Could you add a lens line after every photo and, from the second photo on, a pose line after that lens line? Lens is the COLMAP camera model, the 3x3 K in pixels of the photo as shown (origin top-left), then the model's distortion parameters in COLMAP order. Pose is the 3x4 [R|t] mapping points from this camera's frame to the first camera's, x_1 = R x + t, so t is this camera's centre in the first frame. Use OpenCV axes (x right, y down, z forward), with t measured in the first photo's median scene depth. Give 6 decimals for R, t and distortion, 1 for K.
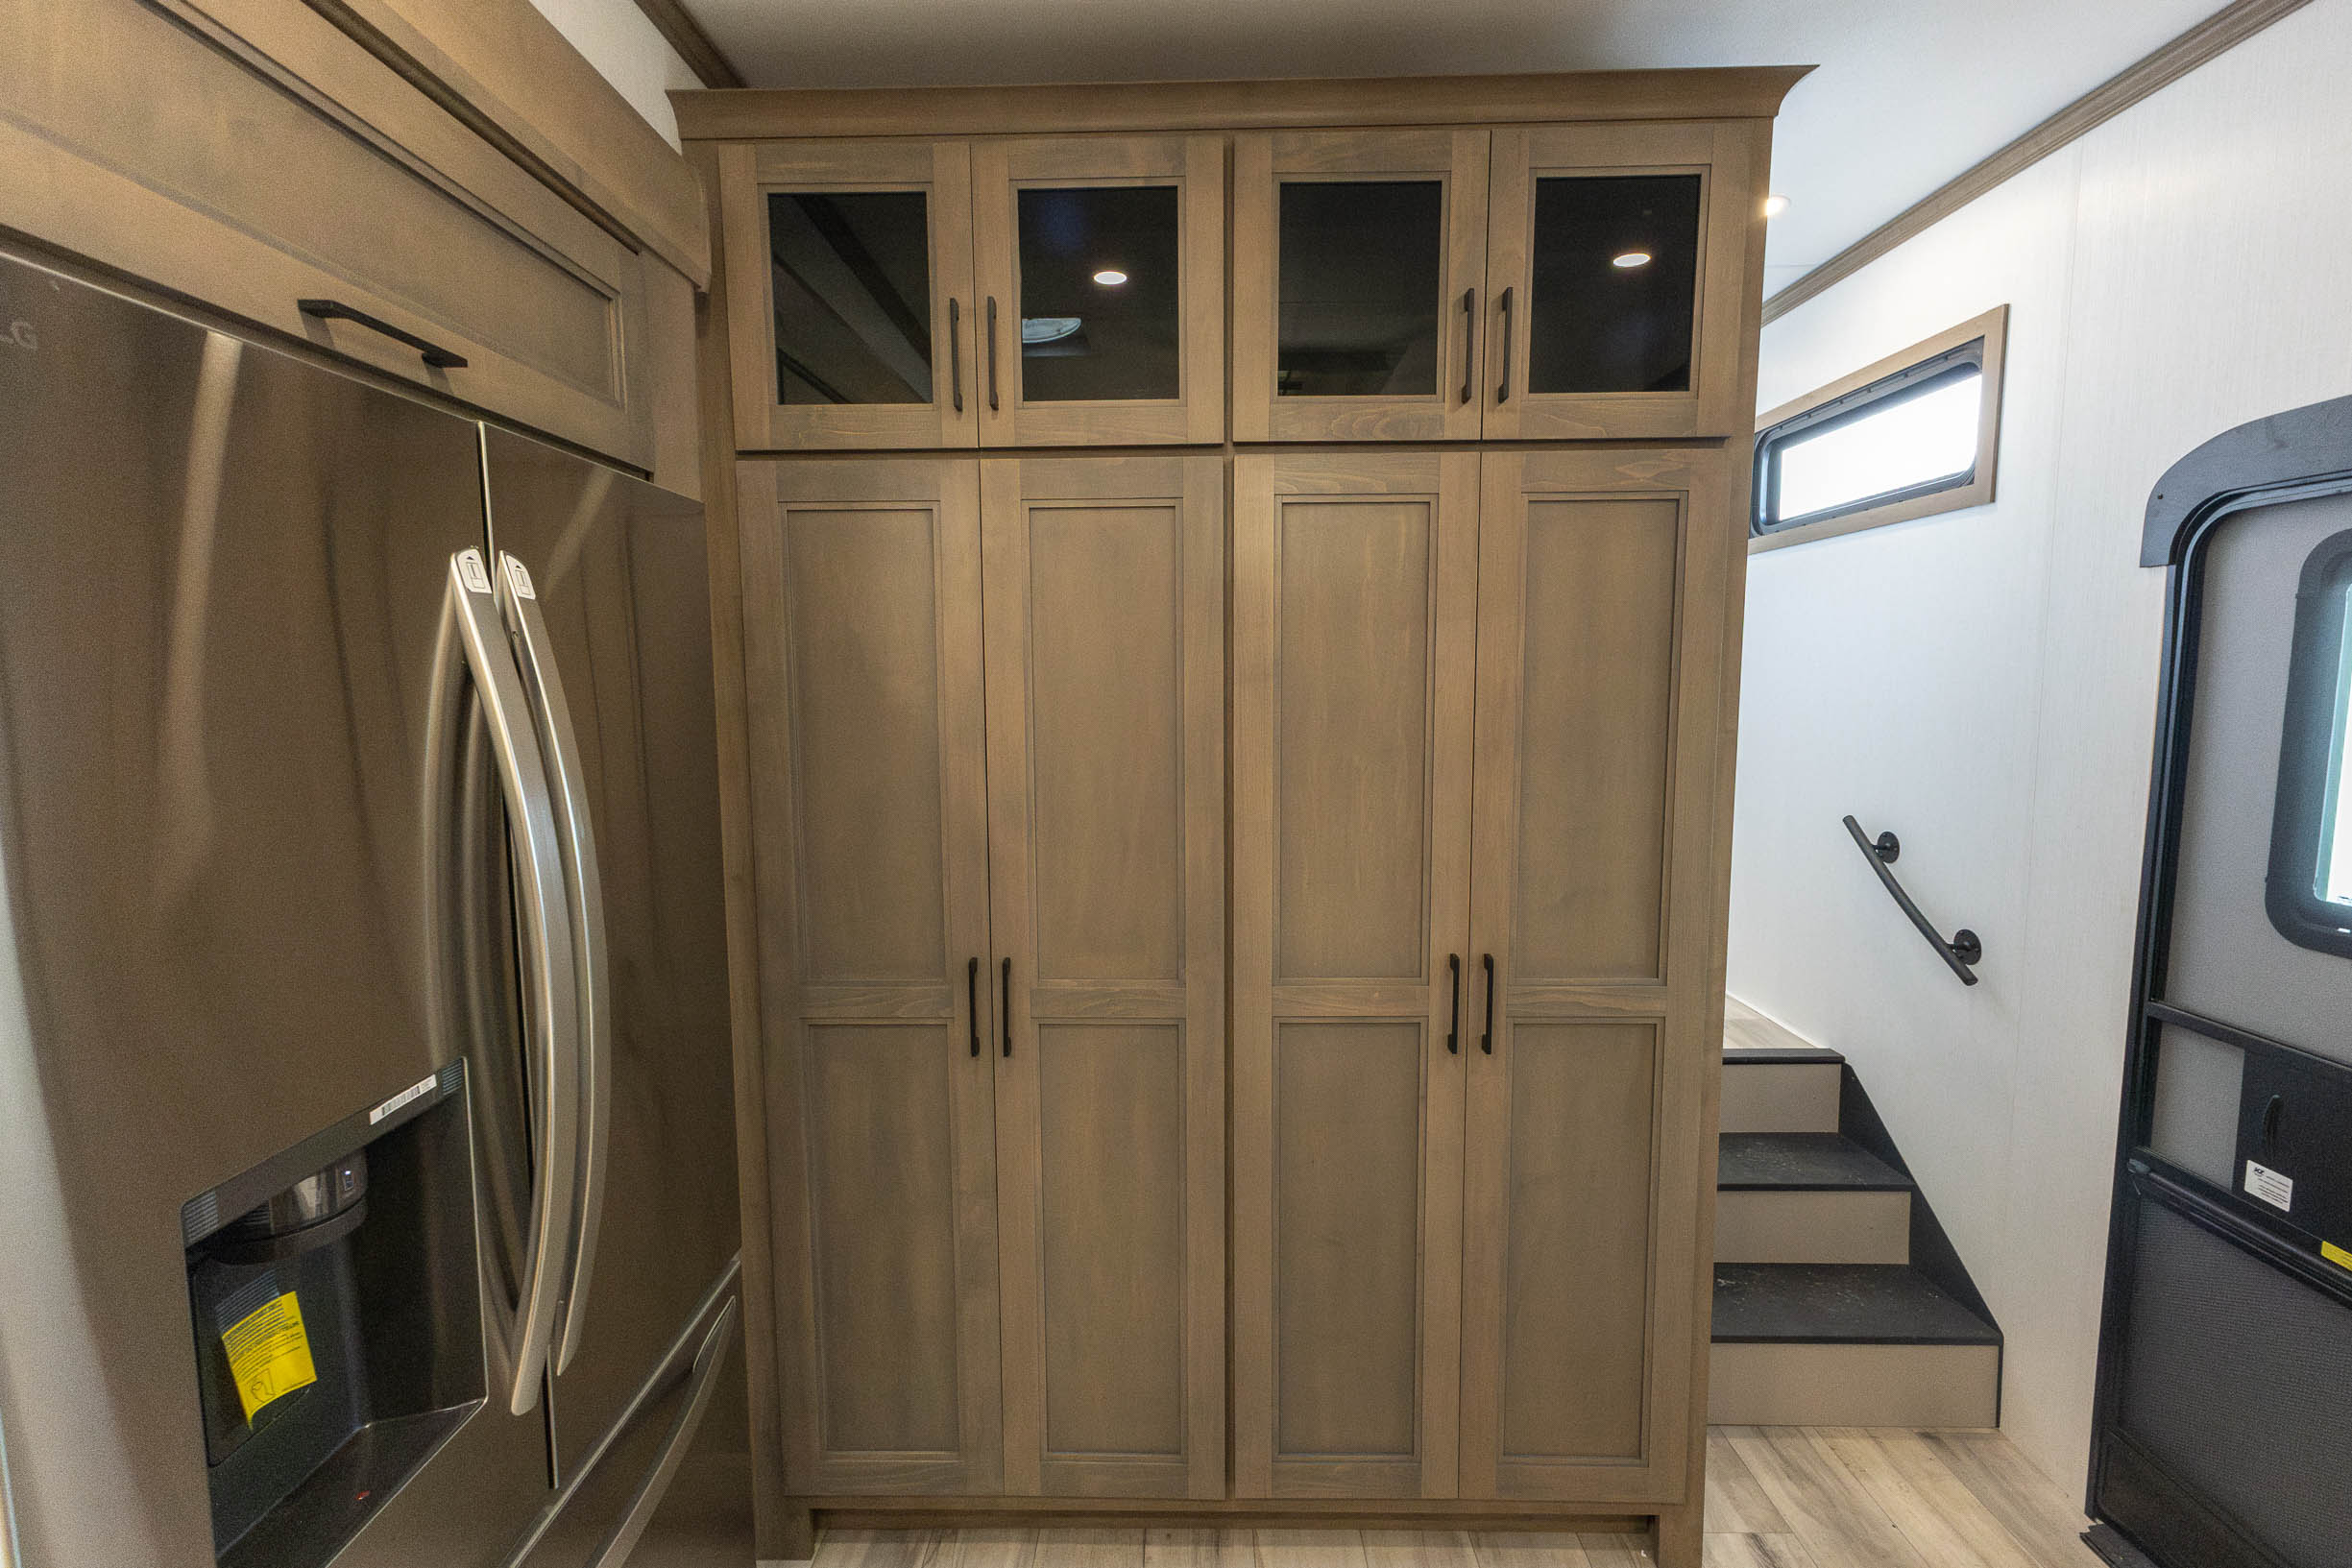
lens RADIAL K [[1025.5, 0, 1173.0], [0, 1025.5, 759.6], [0, 0, 1]] dist [-0.033076, -0.000602]
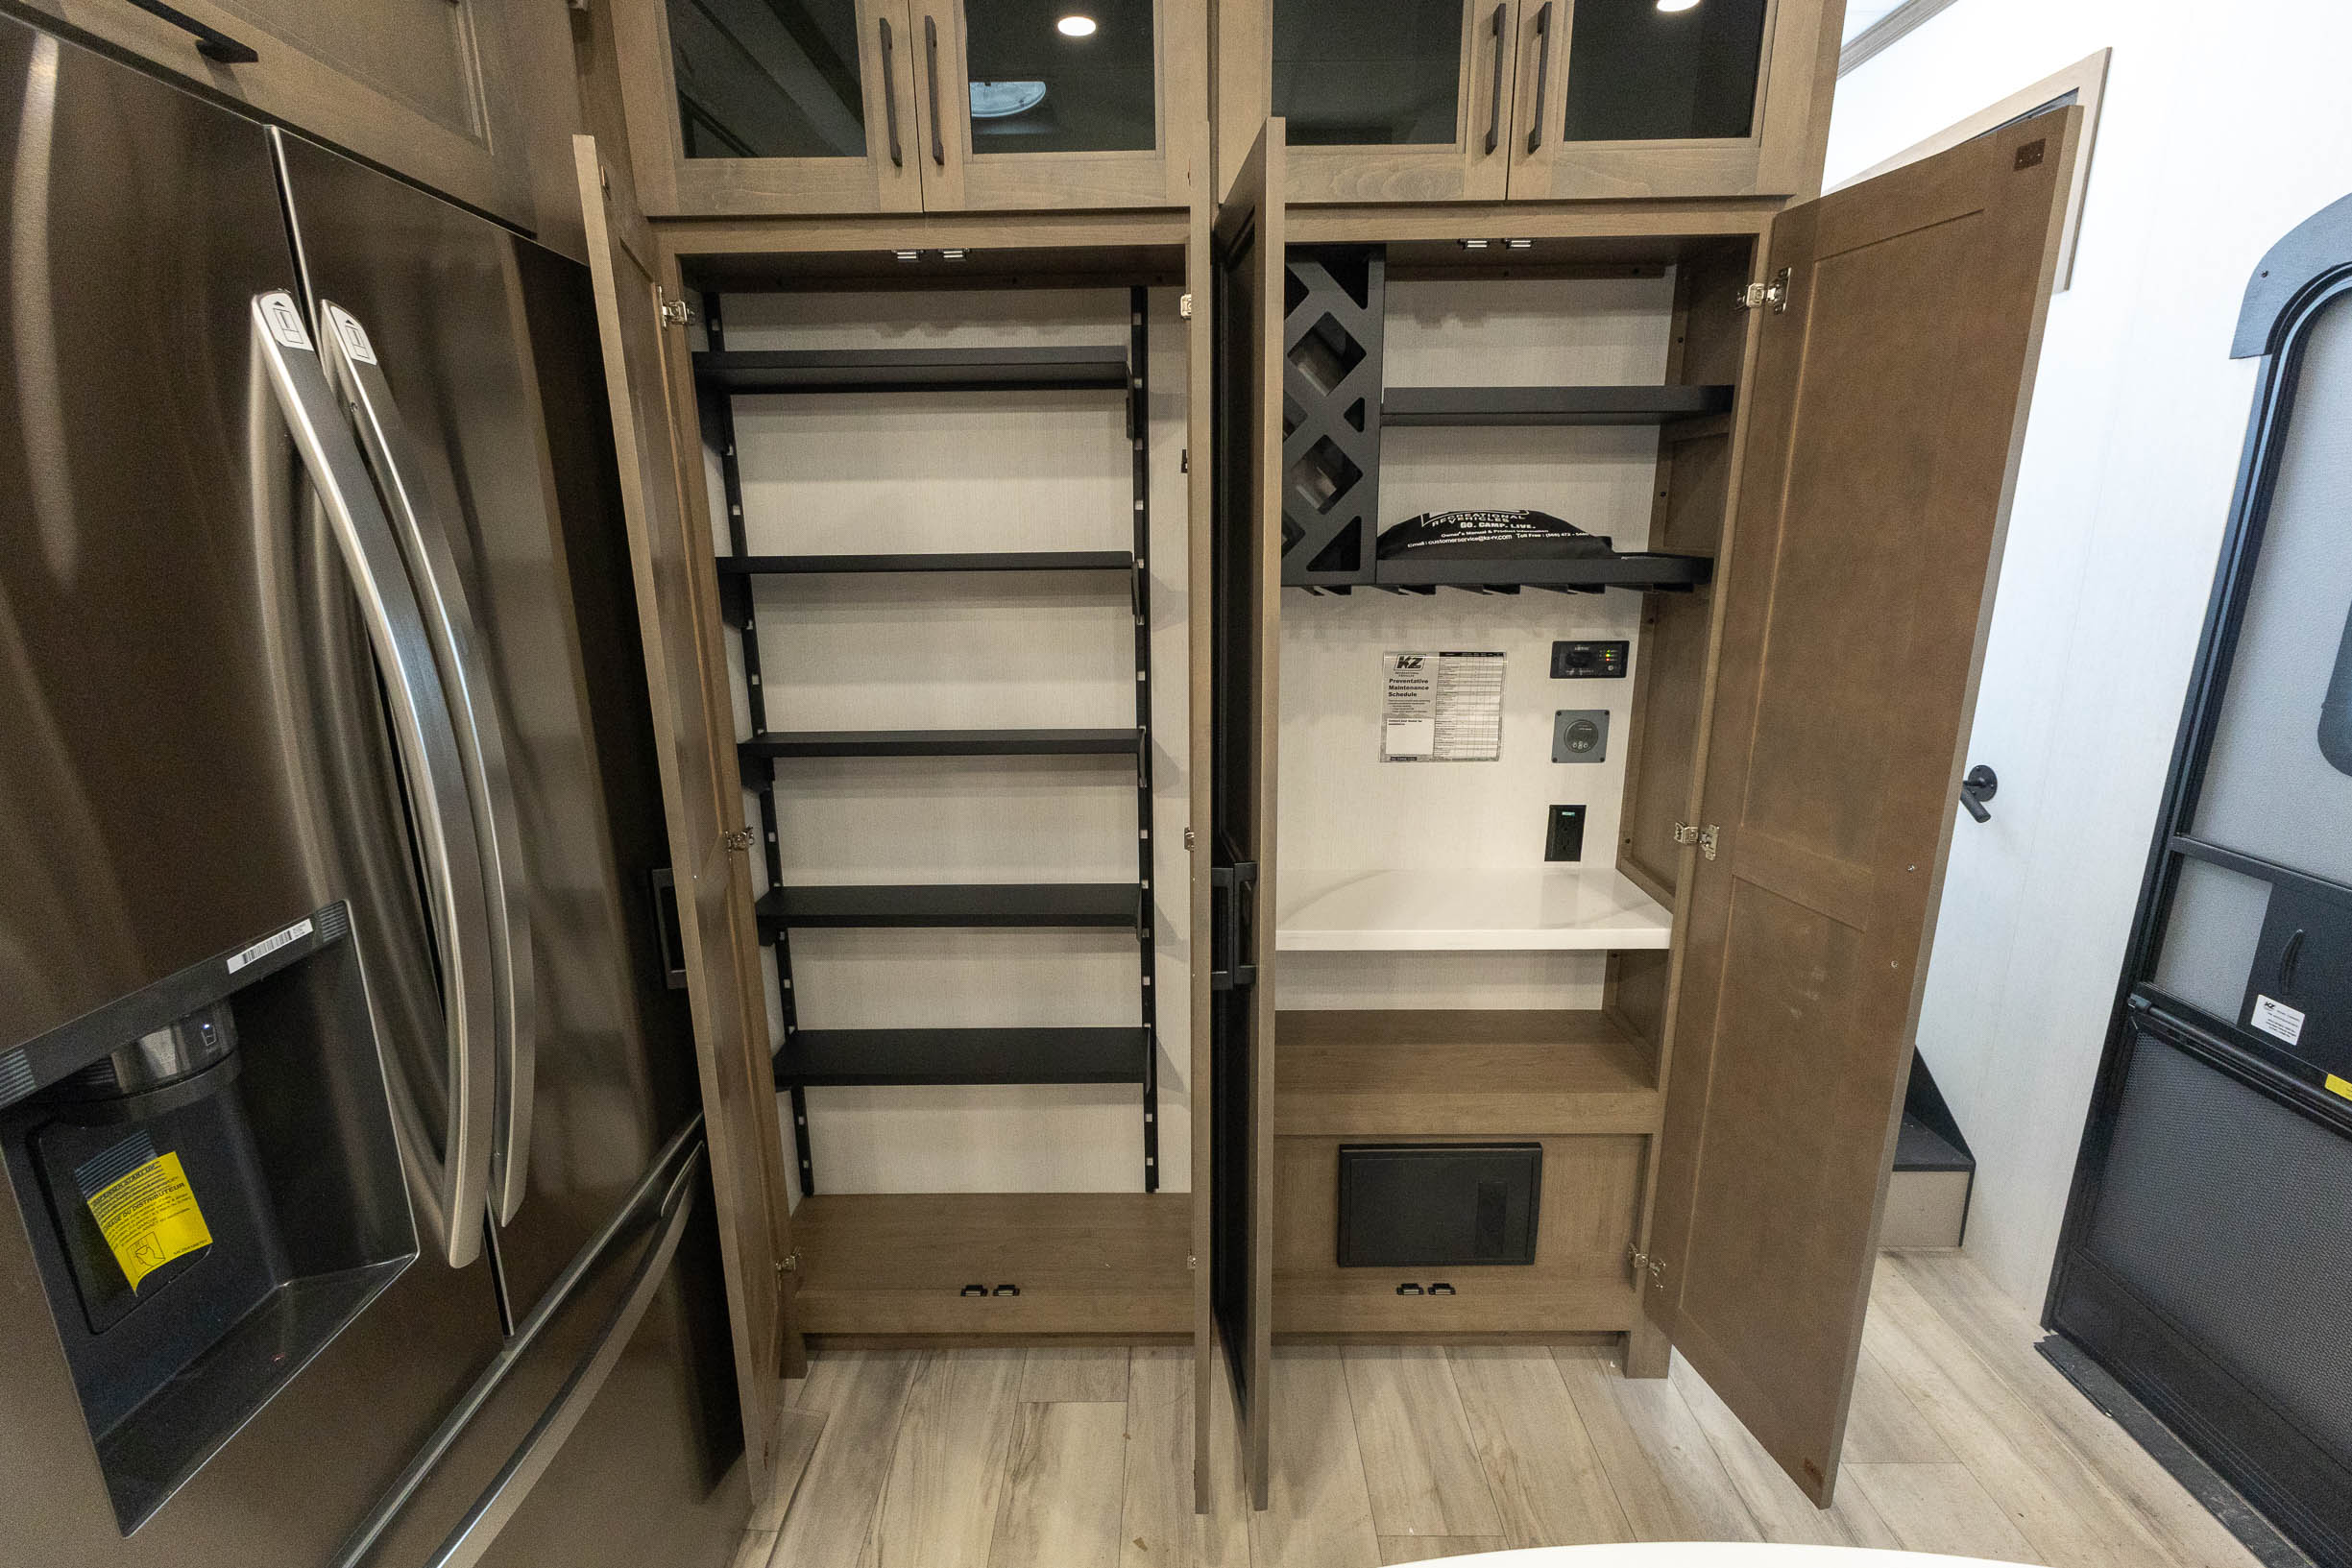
lens RADIAL K [[1034.9, 0, 1176.0], [0, 1034.9, 784.0], [0, 0, 1]] dist [-0.054116, 0.000369]
pose [[0.999864, -0.005957, 0.015349, 0.009894], [0.003319, 0.986047, 0.166436, 0.039241], [-0.016127, -0.166362, 0.985933, 0.106052]]
